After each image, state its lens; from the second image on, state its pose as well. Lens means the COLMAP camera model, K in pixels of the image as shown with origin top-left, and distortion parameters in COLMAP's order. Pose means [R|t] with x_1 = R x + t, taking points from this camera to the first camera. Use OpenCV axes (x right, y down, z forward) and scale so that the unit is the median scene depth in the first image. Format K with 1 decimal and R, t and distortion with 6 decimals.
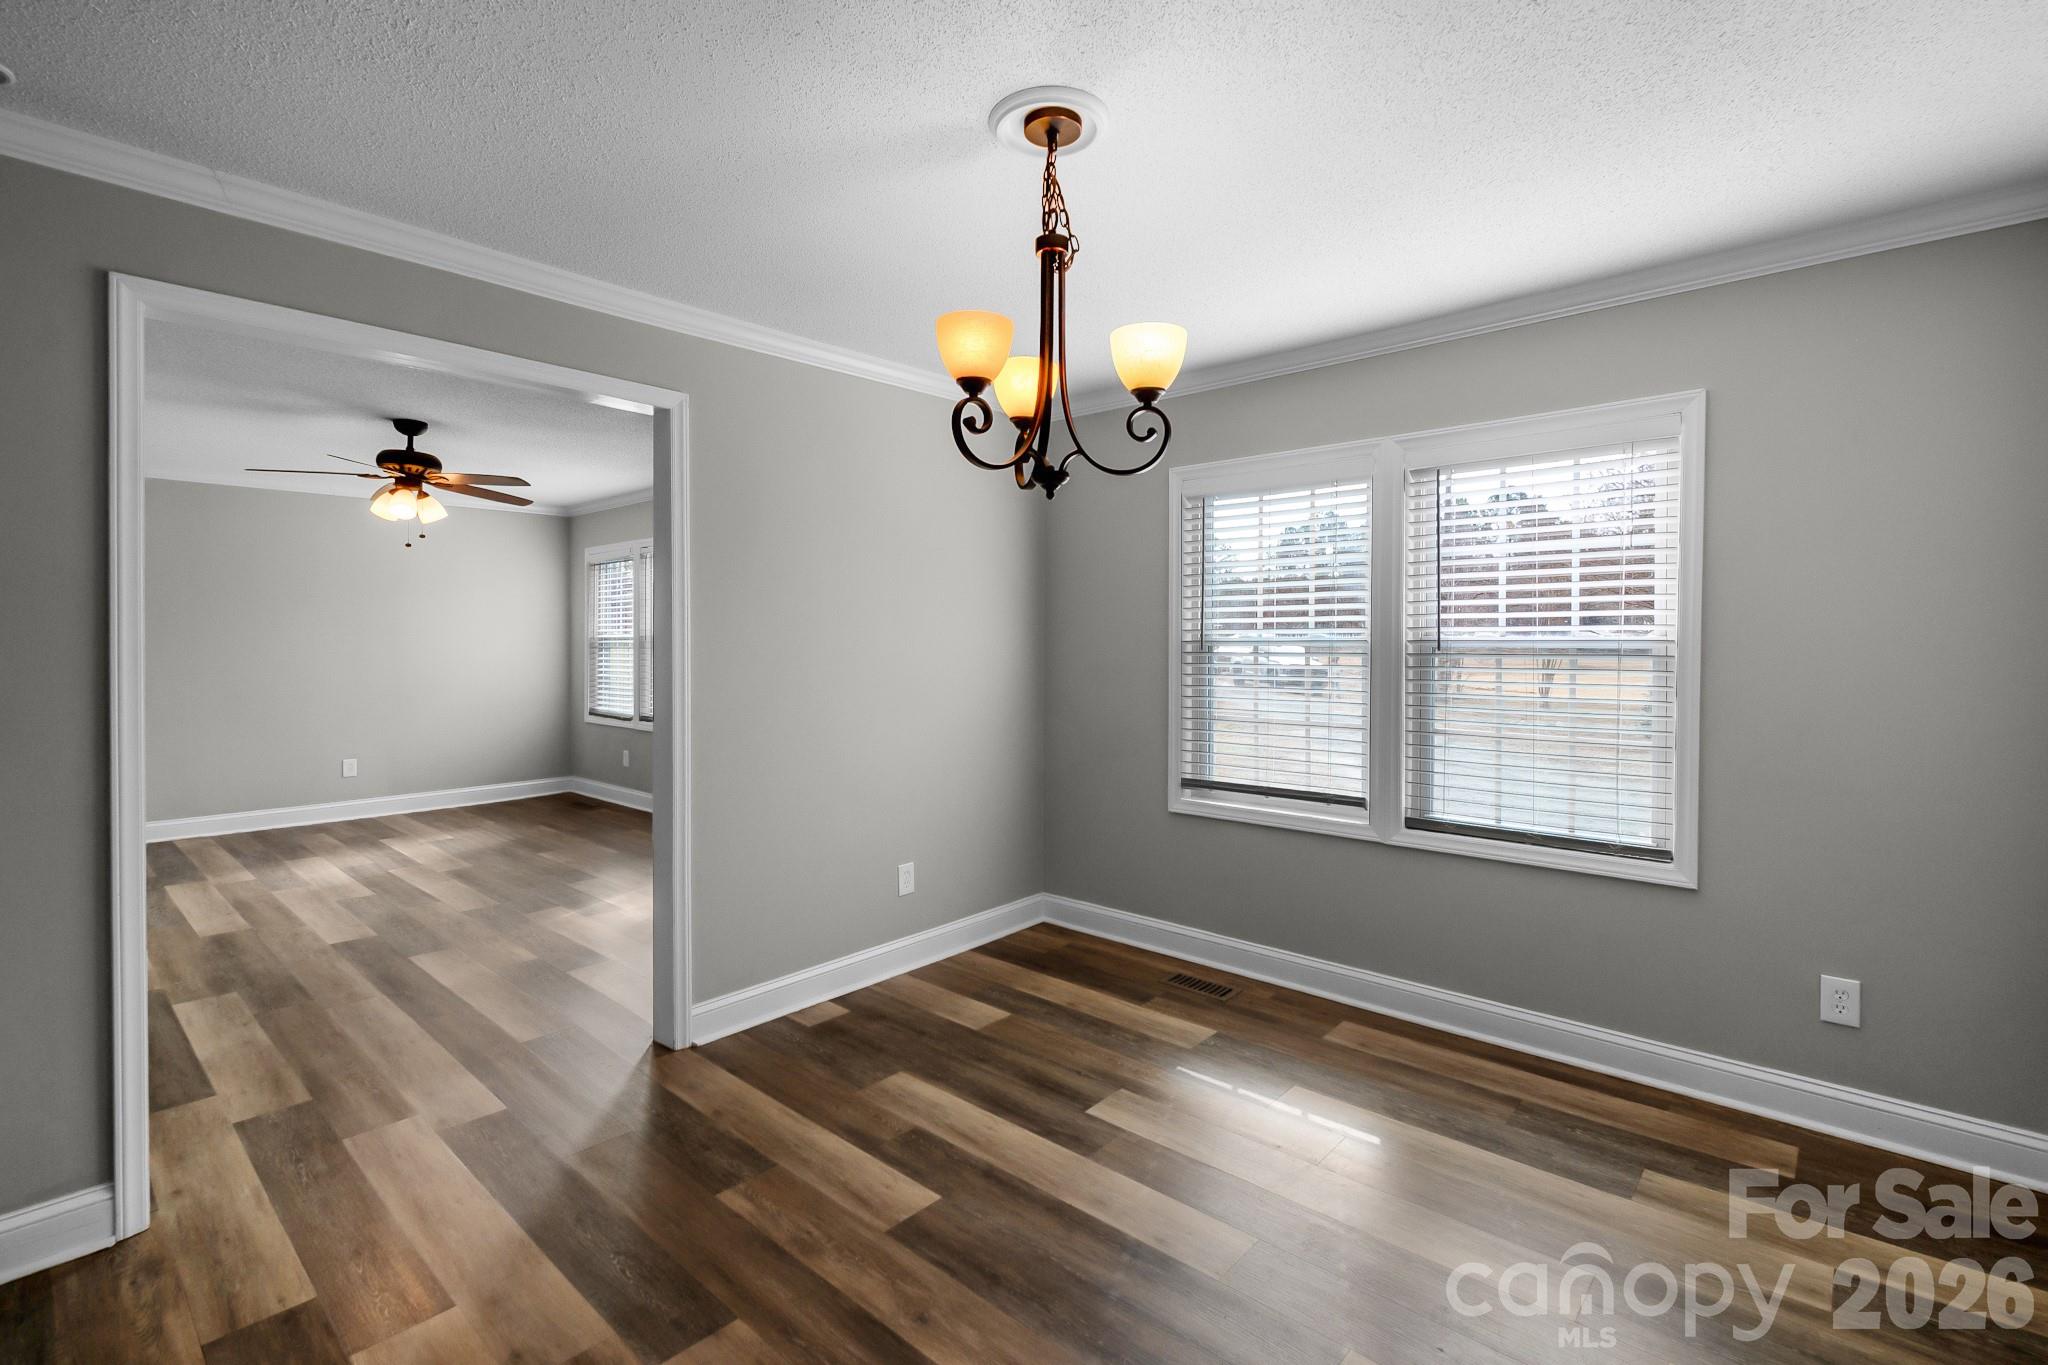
lens RADIAL K [[934.8, 0, 1024.5], [0, 934.8, 642.8], [0, 0, 1]] dist [0.013347, -0.004461]
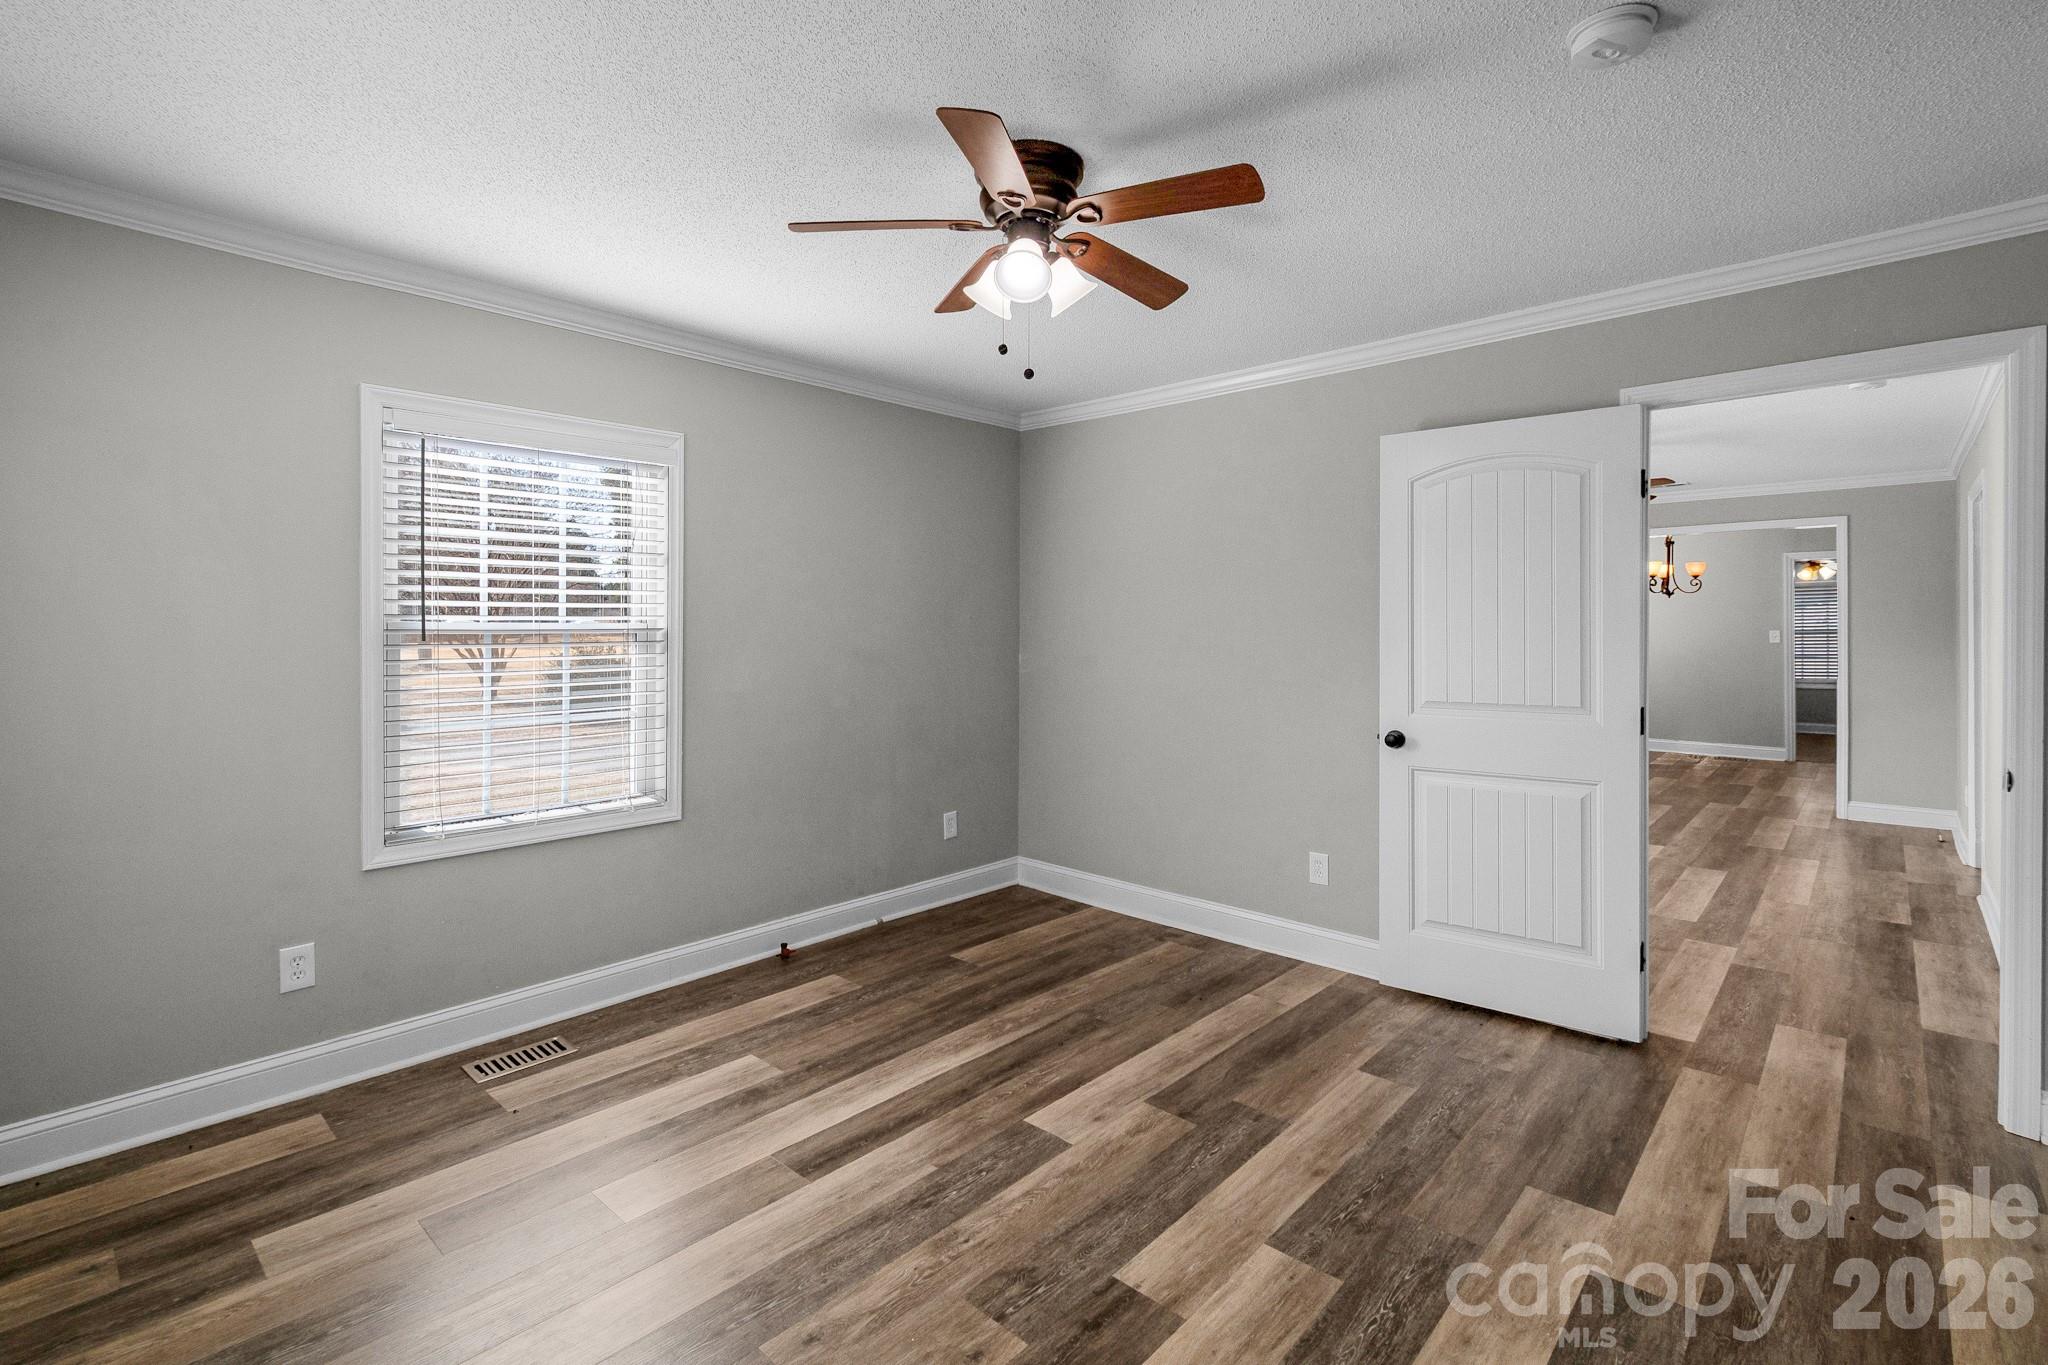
lens RADIAL K [[934.8, 0, 1034.1], [0, 934.8, 641.2], [0, 0, 1]] dist [0.013347, -0.004461]
pose [[0.004049, -0.015301, 0.999875, -0.222088], [0.002955, 0.999879, 0.015289, -0.001569], [-0.999987, 0.002893, 0.004094, 0.201076]]
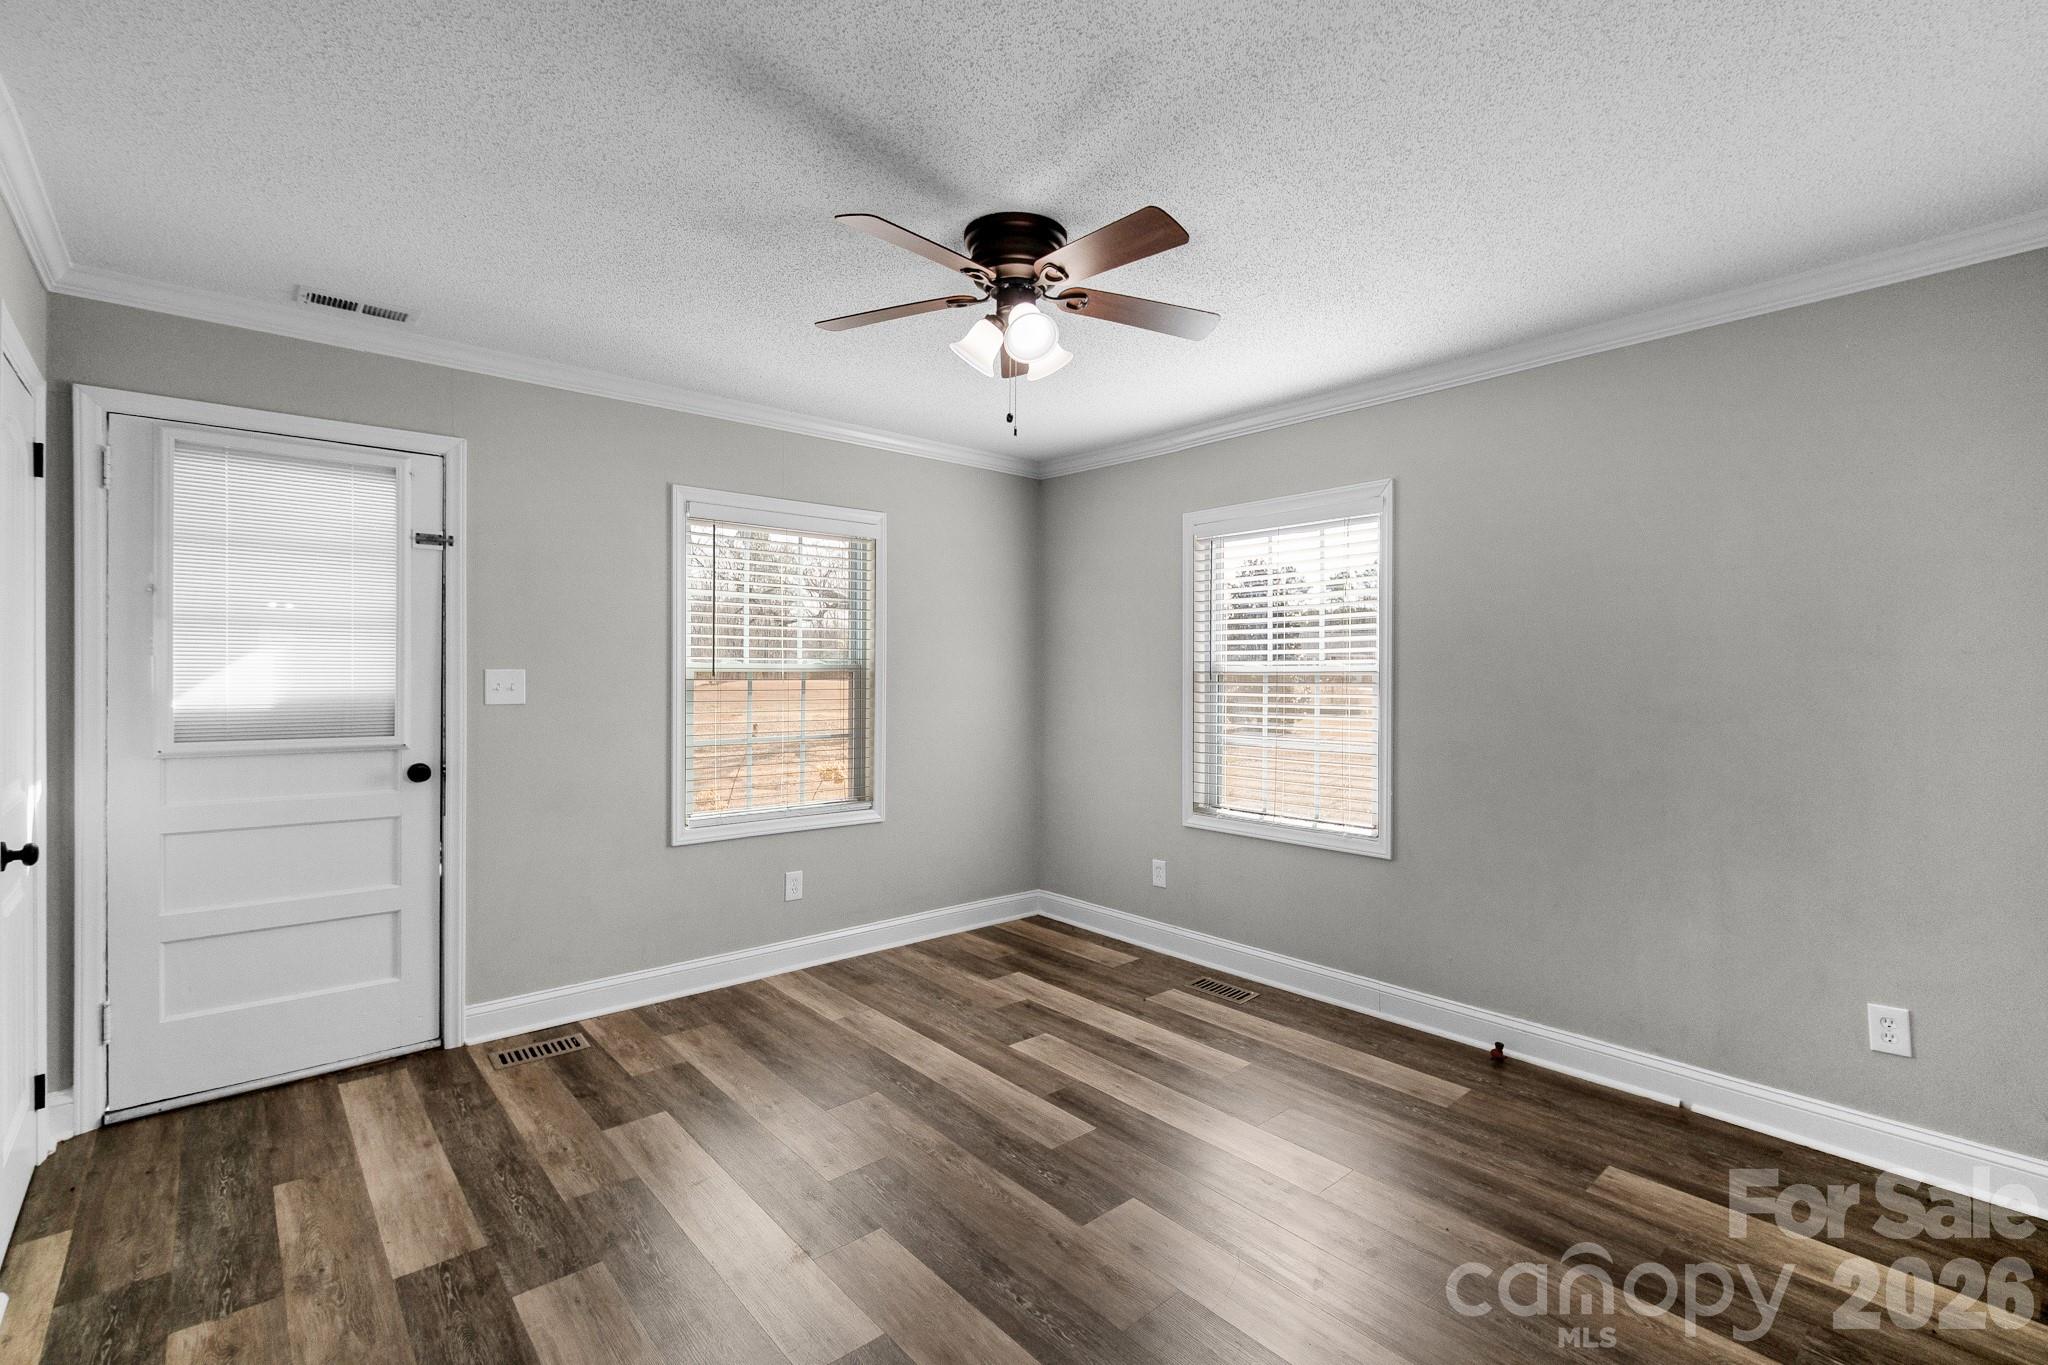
lens RADIAL K [[934.8, 0, 1040.9], [0, 934.8, 698.0], [0, 0, 1]] dist [0.013347, -0.004461]
pose [[0.992983, 0.004223, -0.118184, 0.166483], [-0.001037, 0.999635, 0.027007, -0.000369], [0.118255, -0.026694, 0.992624, -0.148648]]
